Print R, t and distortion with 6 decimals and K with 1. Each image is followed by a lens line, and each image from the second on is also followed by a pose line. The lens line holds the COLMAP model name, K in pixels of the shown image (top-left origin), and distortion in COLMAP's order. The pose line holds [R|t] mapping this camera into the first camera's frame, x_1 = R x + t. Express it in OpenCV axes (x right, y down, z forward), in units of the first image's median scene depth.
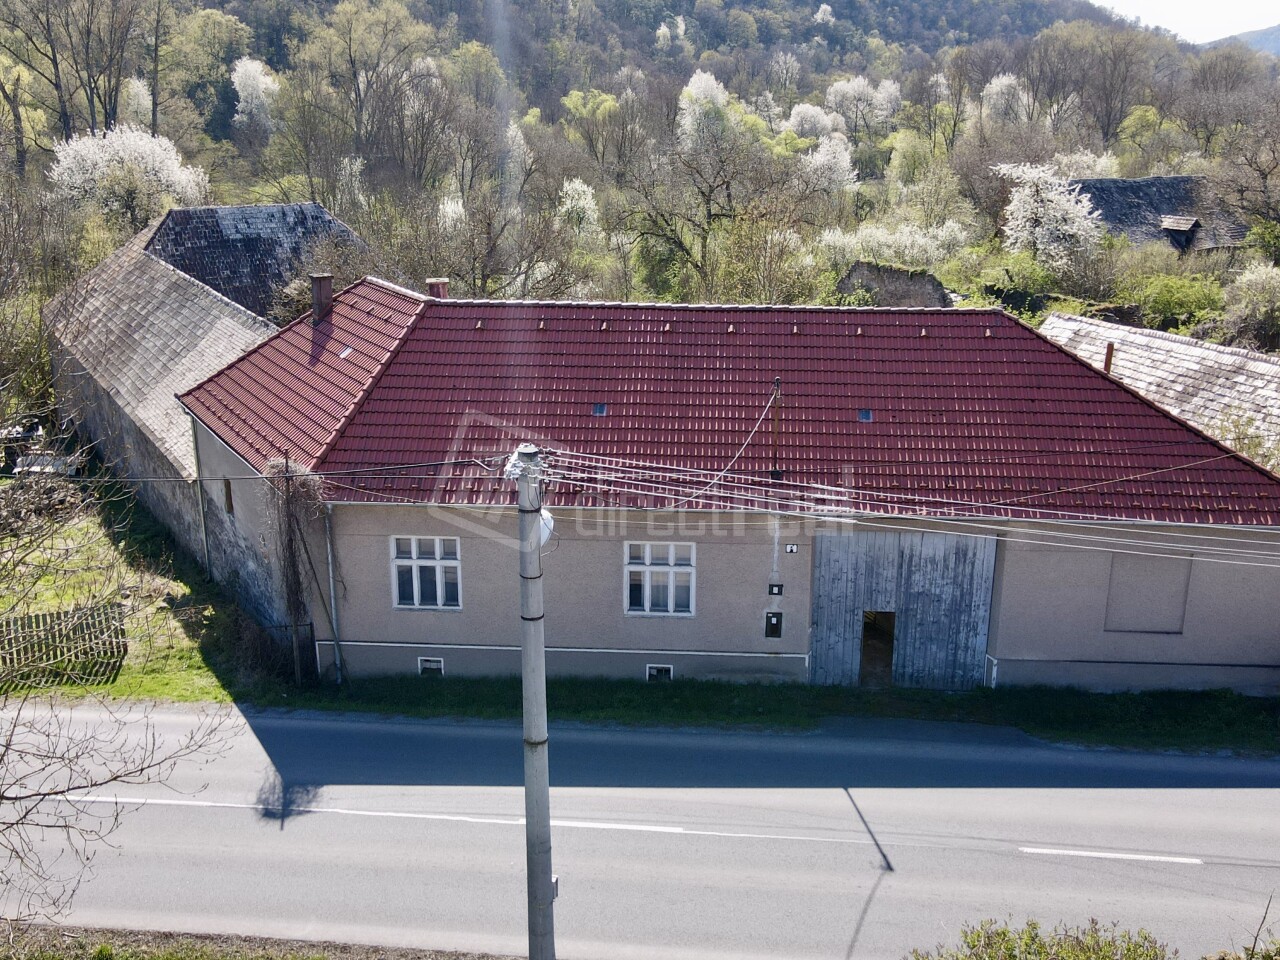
lens RADIAL K [[1258.8, 0, 638.6], [0, 1258.8, 458.8], [0, 0, 1]] dist [-0.022300, 0.096641]
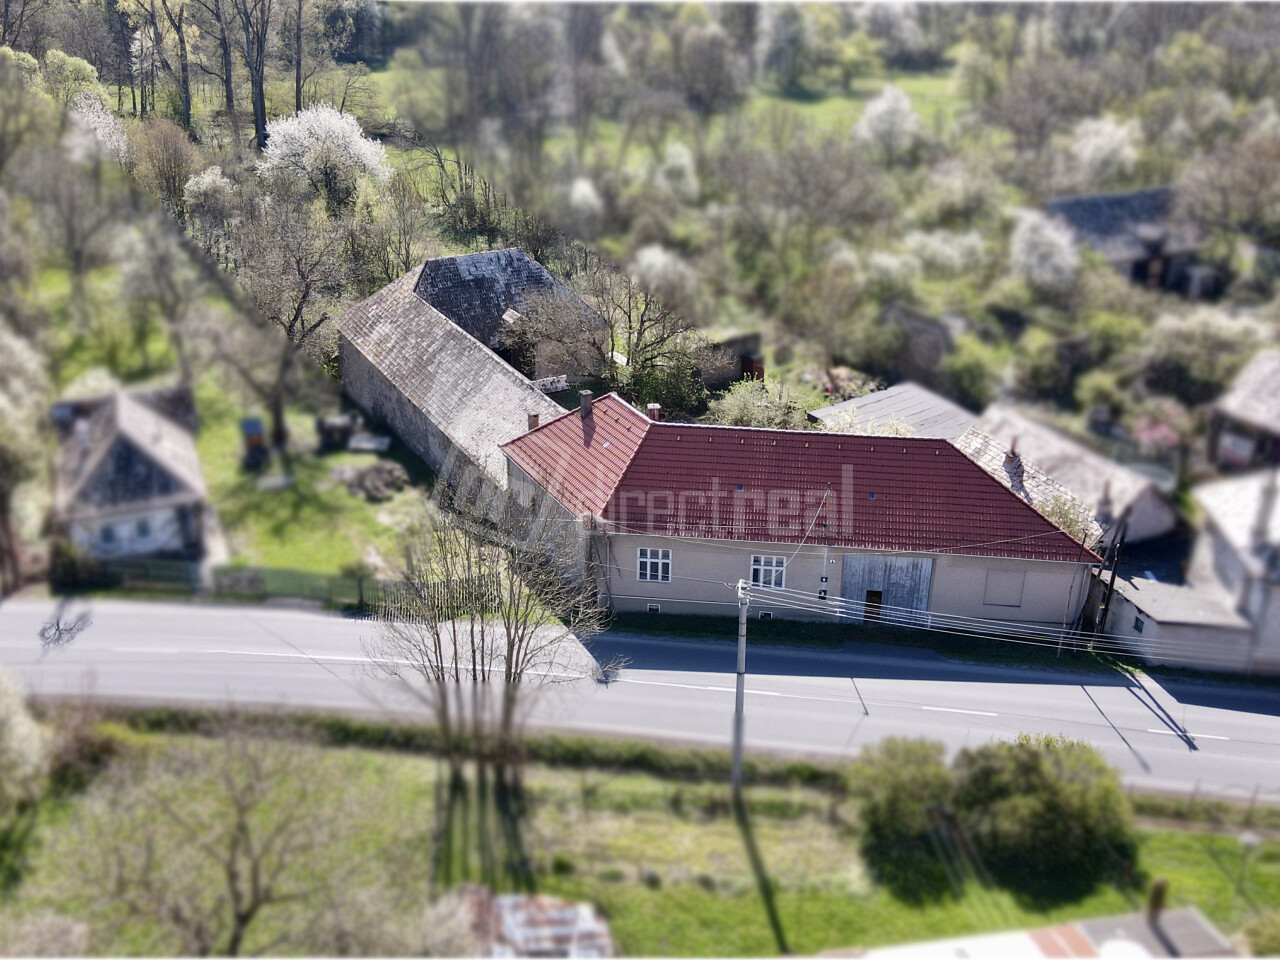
lens RADIAL K [[1258.8, 0, 638.6], [0, 1258.8, 458.8], [0, 0, 1]] dist [-0.022300, 0.096641]
pose [[0.998654, 0.026430, -0.044620, -0.106087], [-0.020139, 0.990507, 0.135980, -0.360243], [0.047790, -0.134899, 0.989706, -1.012729]]
